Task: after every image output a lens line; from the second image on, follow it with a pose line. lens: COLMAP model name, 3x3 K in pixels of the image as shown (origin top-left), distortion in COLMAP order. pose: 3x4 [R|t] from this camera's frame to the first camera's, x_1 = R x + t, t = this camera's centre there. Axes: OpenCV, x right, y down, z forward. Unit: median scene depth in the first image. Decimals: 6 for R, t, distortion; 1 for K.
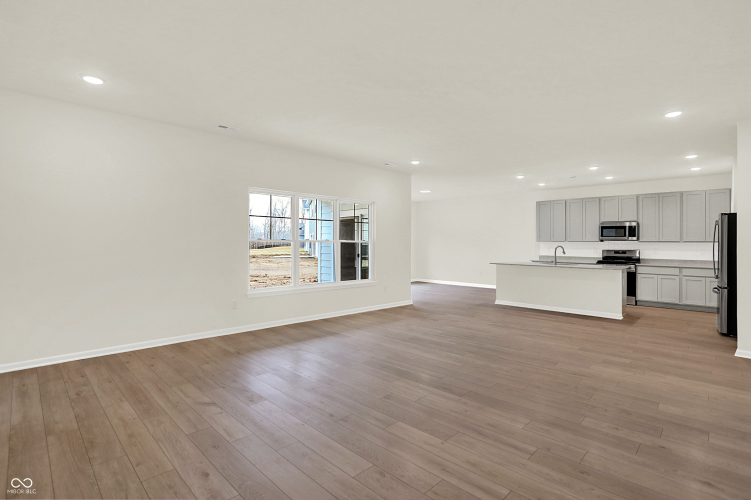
lens RADIAL K [[358.5, 0, 380.2], [0, 358.5, 248.7], [0, 0, 1]] dist [-0.022699, 0.005925]
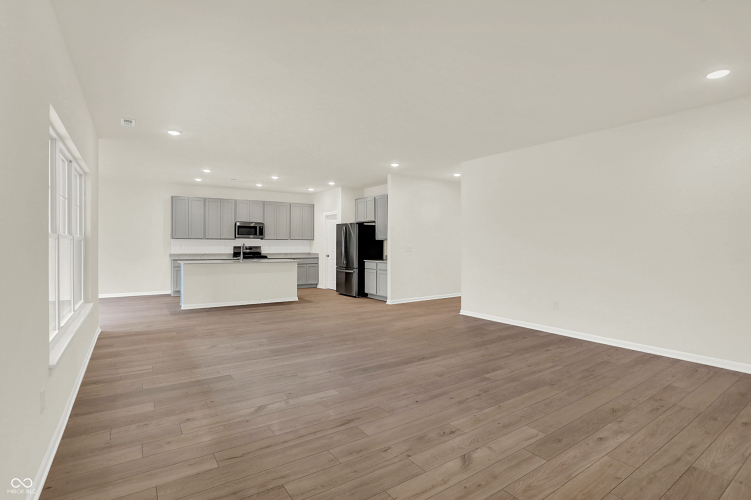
lens RADIAL K [[358.5, 0, 380.8], [0, 358.5, 248.1], [0, 0, 1]] dist [-0.022699, 0.005925]
pose [[0.199398, -0.014001, 0.979819, -0.798382], [0.002437, 0.999902, 0.013792, -0.011493], [-0.979916, -0.000362, 0.199412, 0.659436]]
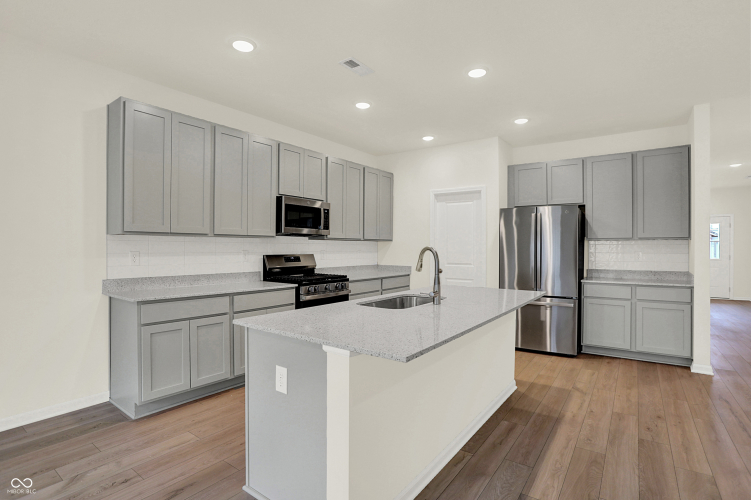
lens RADIAL K [[358.5, 0, 392.6], [0, 358.5, 253.3], [0, 0, 1]] dist [-0.022699, 0.005925]
pose [[-0.157736, -0.014049, 0.987381, 0.276212], [0.003924, 0.999882, 0.014853, -0.010172], [-0.987474, 0.006218, -0.157662, 1.878784]]
